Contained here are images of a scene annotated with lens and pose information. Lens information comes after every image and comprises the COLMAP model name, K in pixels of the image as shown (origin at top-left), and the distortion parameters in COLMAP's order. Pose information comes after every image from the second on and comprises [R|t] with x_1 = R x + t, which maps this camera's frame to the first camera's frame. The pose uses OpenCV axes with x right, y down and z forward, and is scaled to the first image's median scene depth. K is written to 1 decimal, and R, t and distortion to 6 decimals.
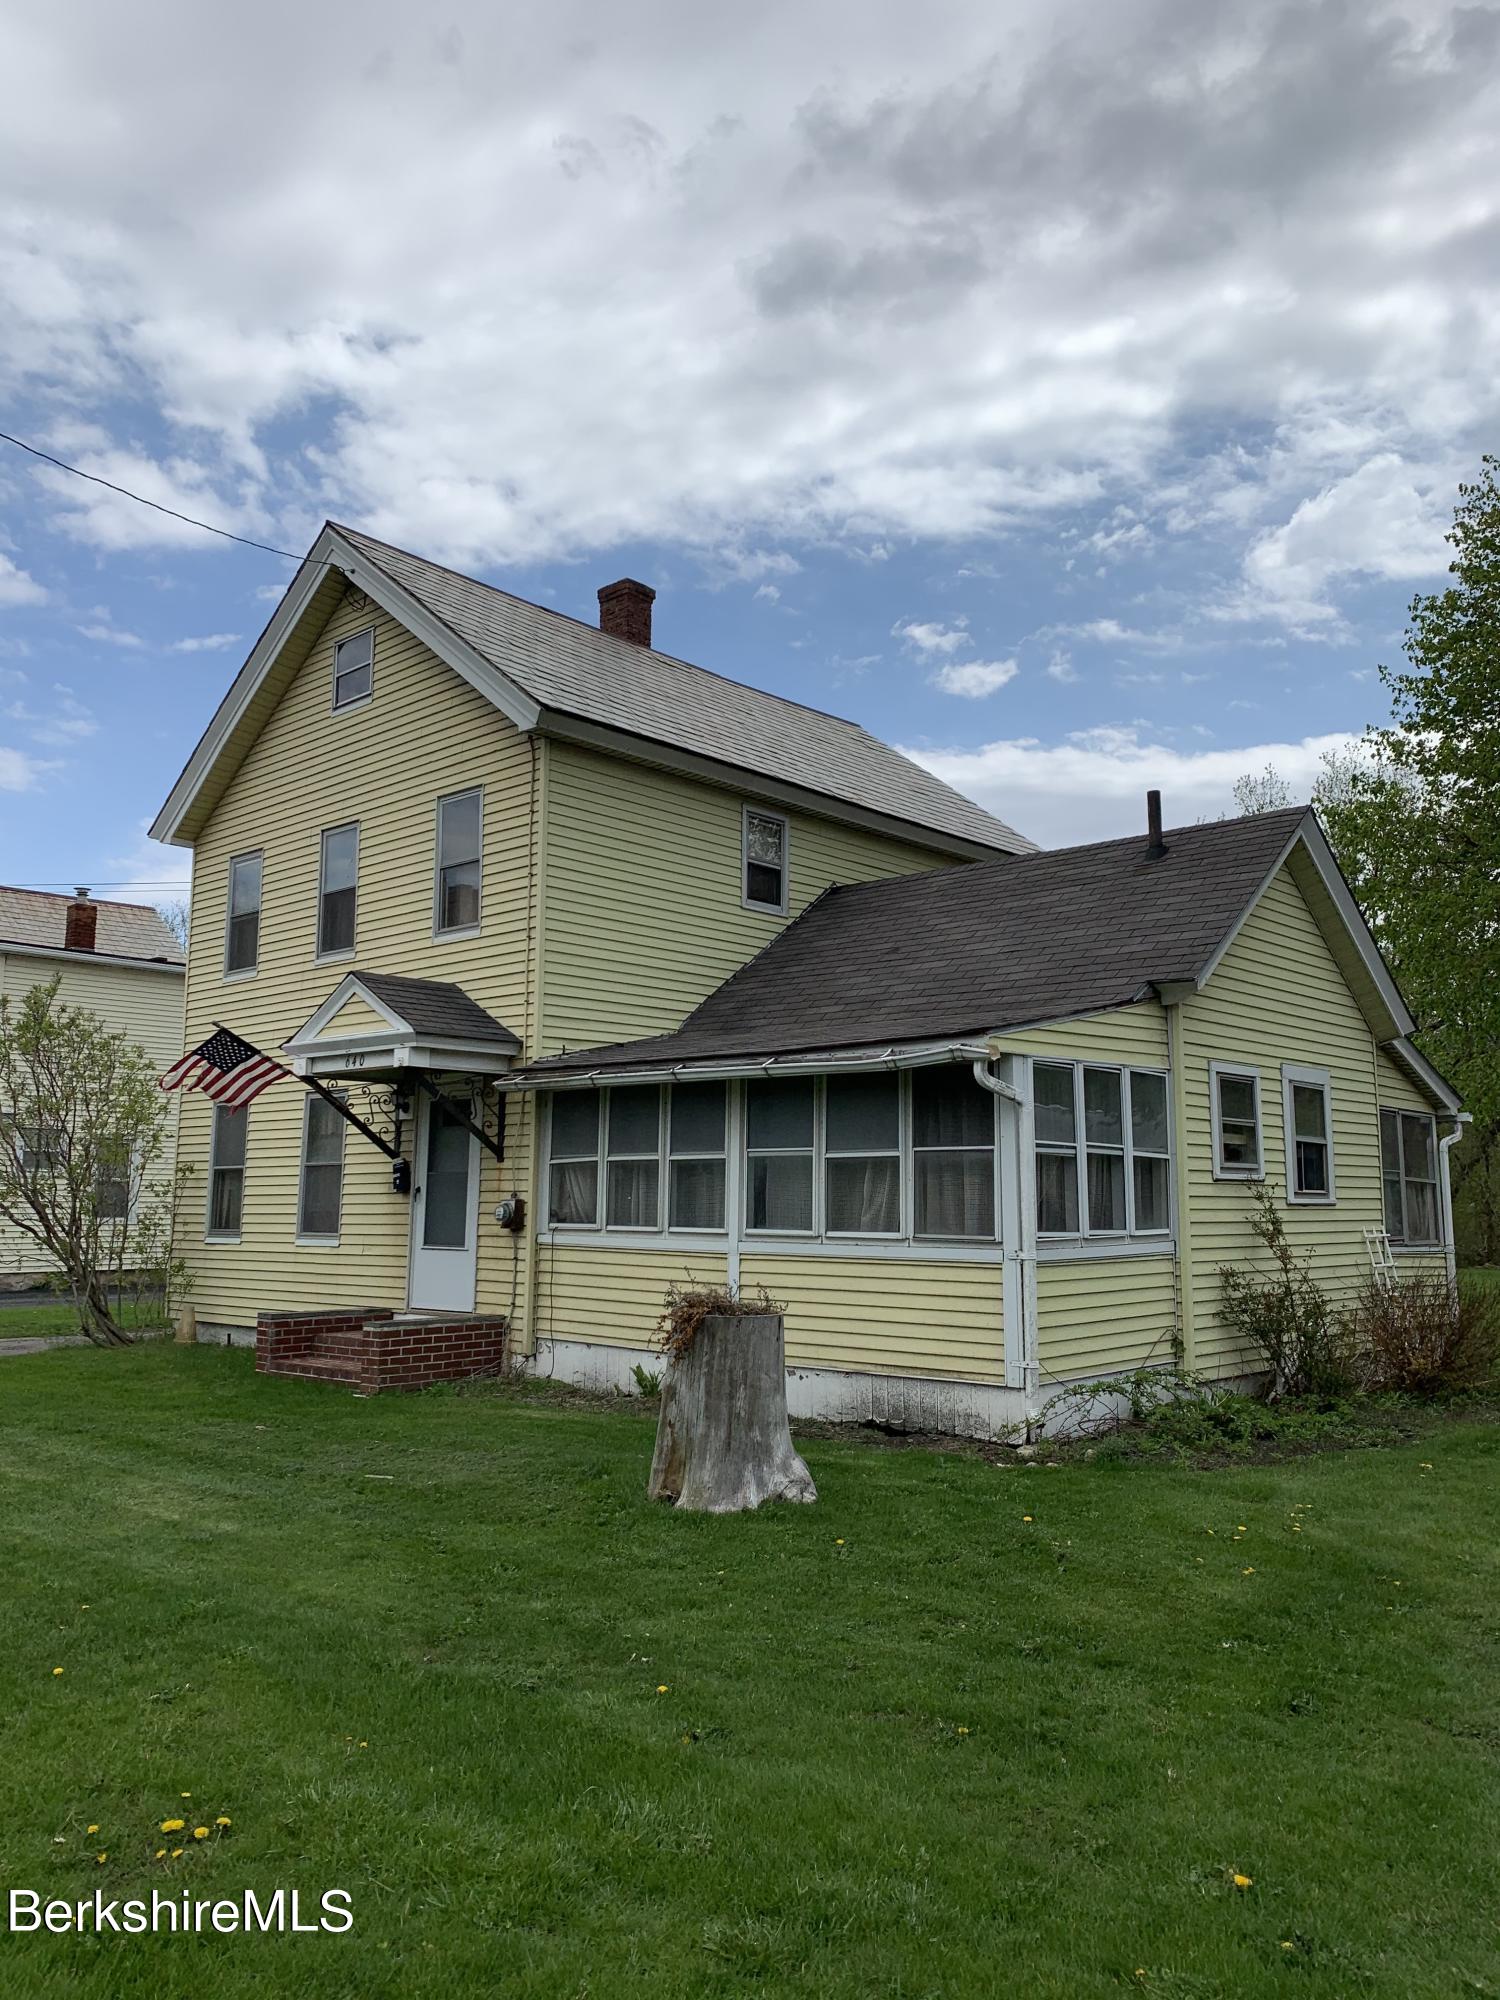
lens RADIAL K [[1535.8, 0, 747.9], [0, 1535.8, 995.1], [0, 0, 1]] dist [0.040226, -0.008898]
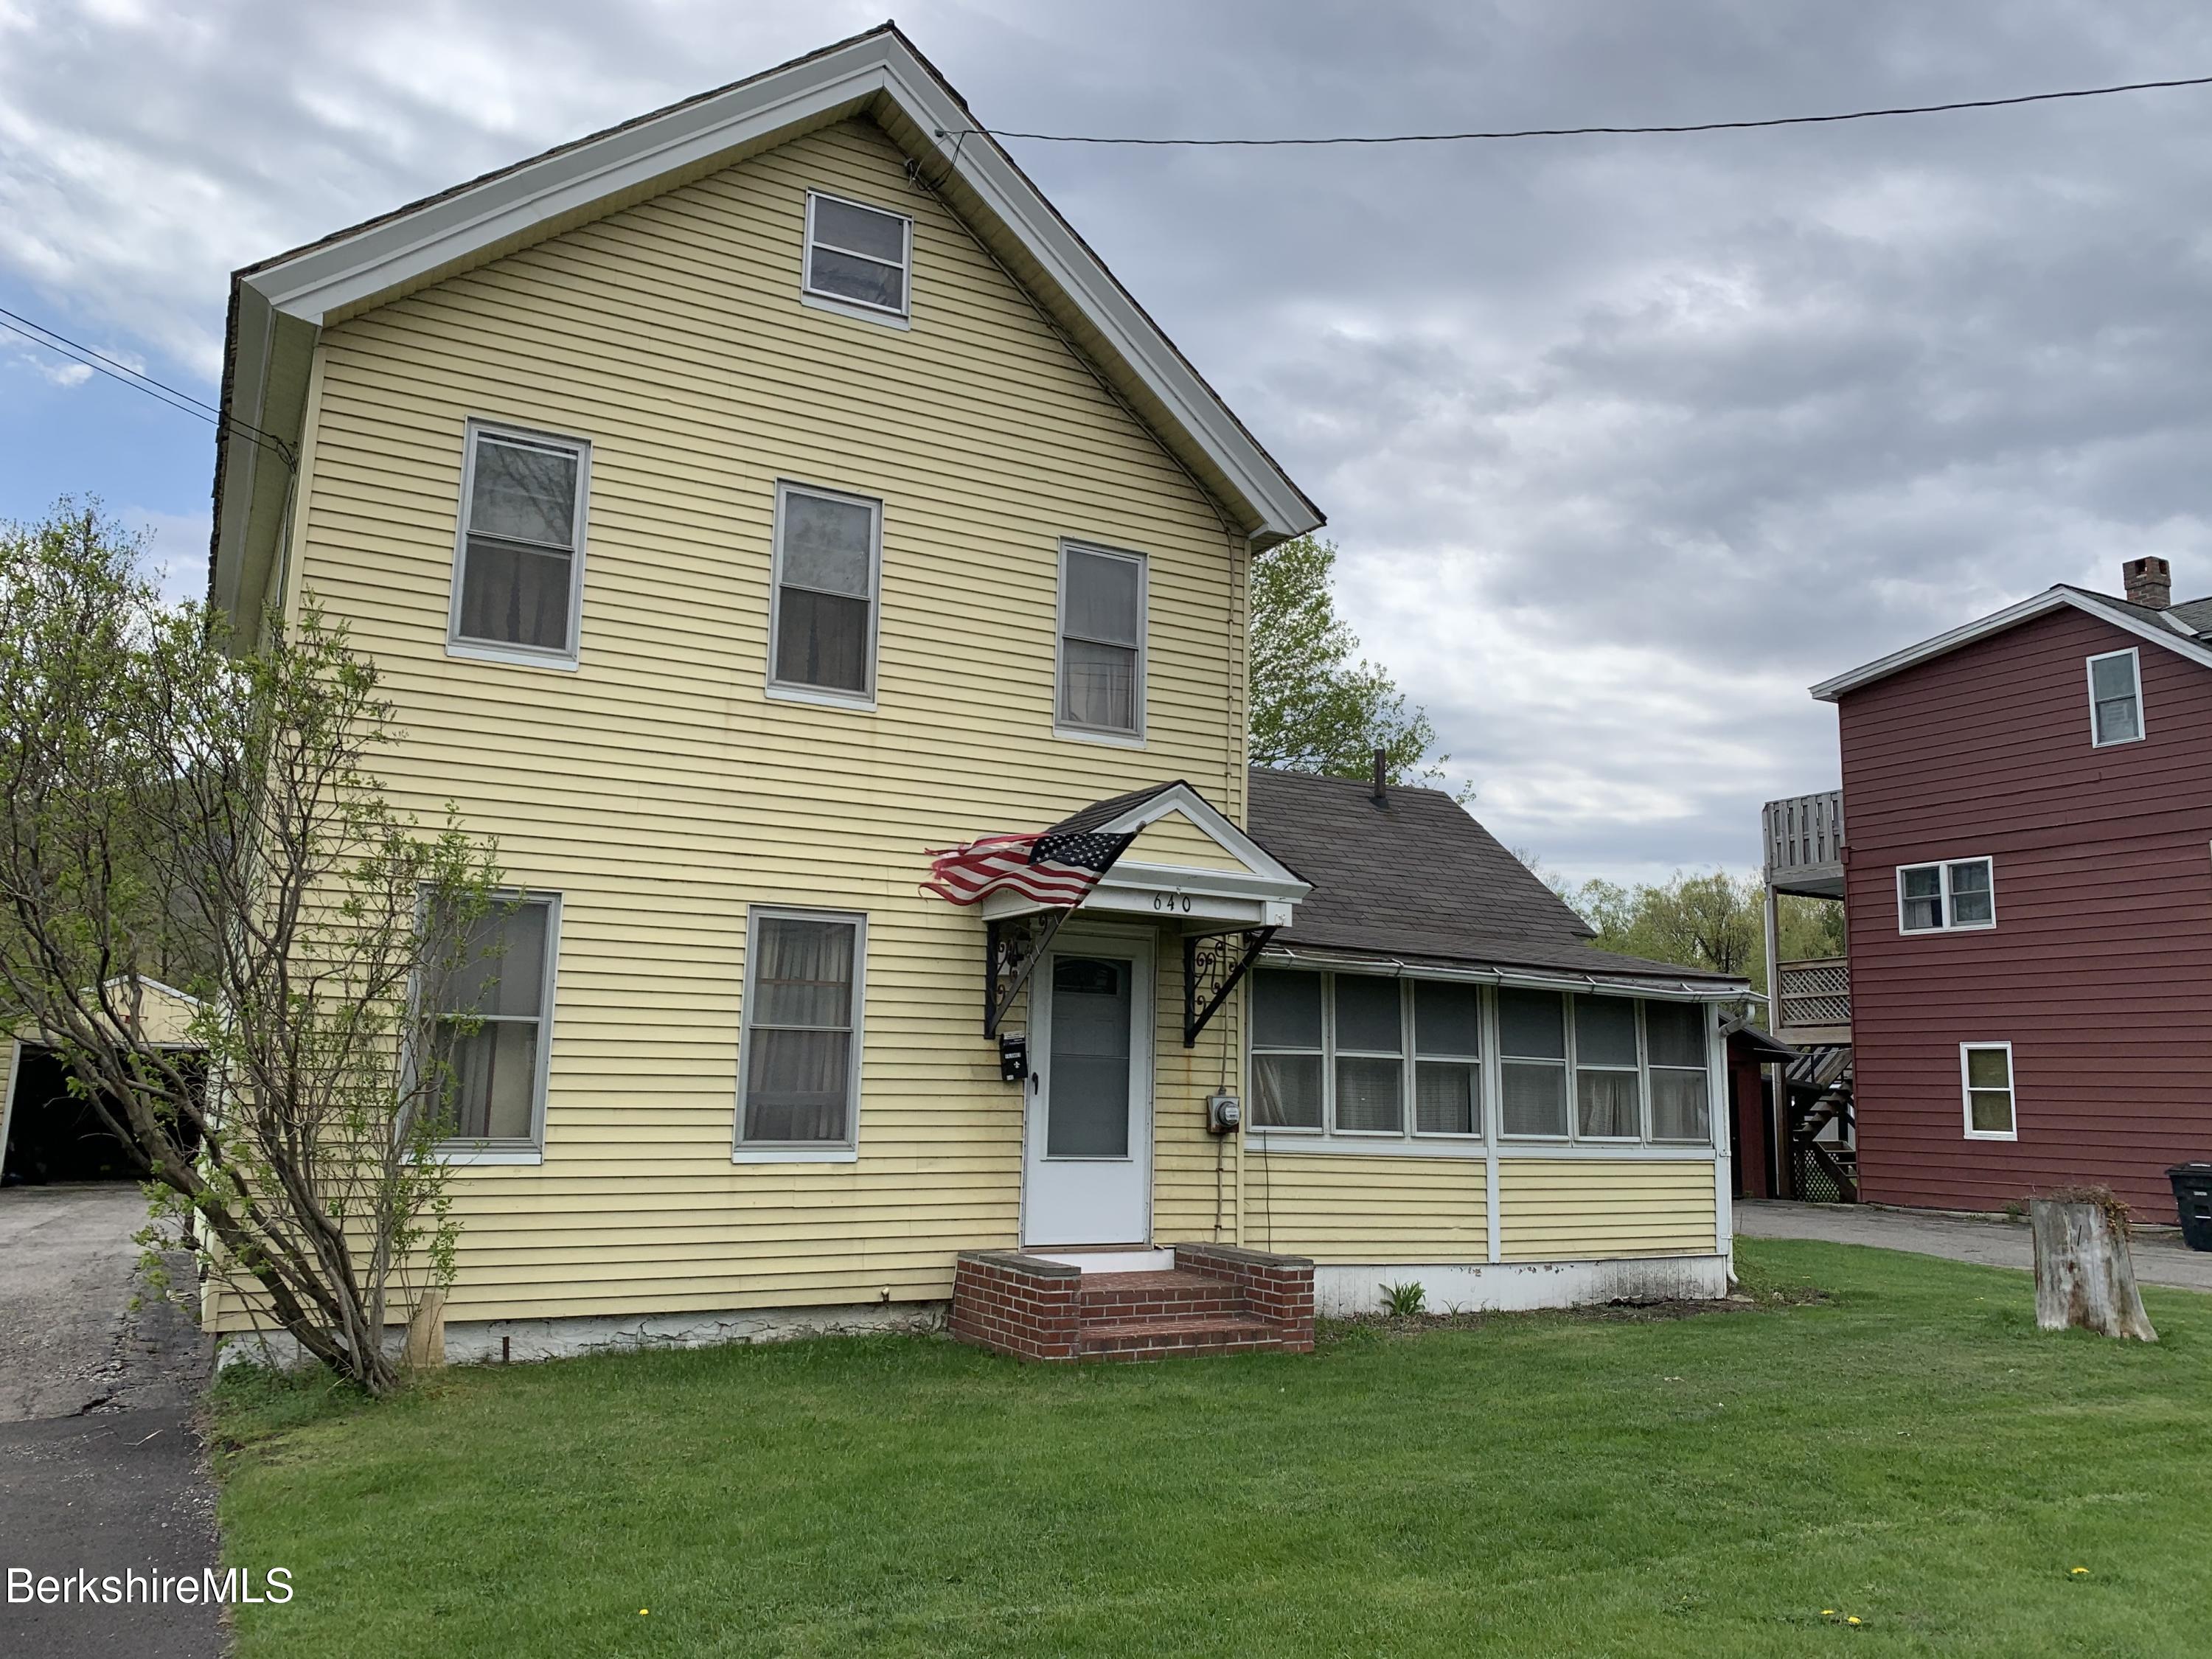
lens RADIAL K [[1698.6, 0, 1106.2], [0, 1698.6, 825.6], [0, 0, 1]] dist [0.040226, -0.008898]
pose [[0.305289, 0.154406, 0.939658, -1.034301], [-0.149877, 0.982259, -0.112712, 0.103218], [-0.940391, -0.106423, 0.323015, 0.786519]]
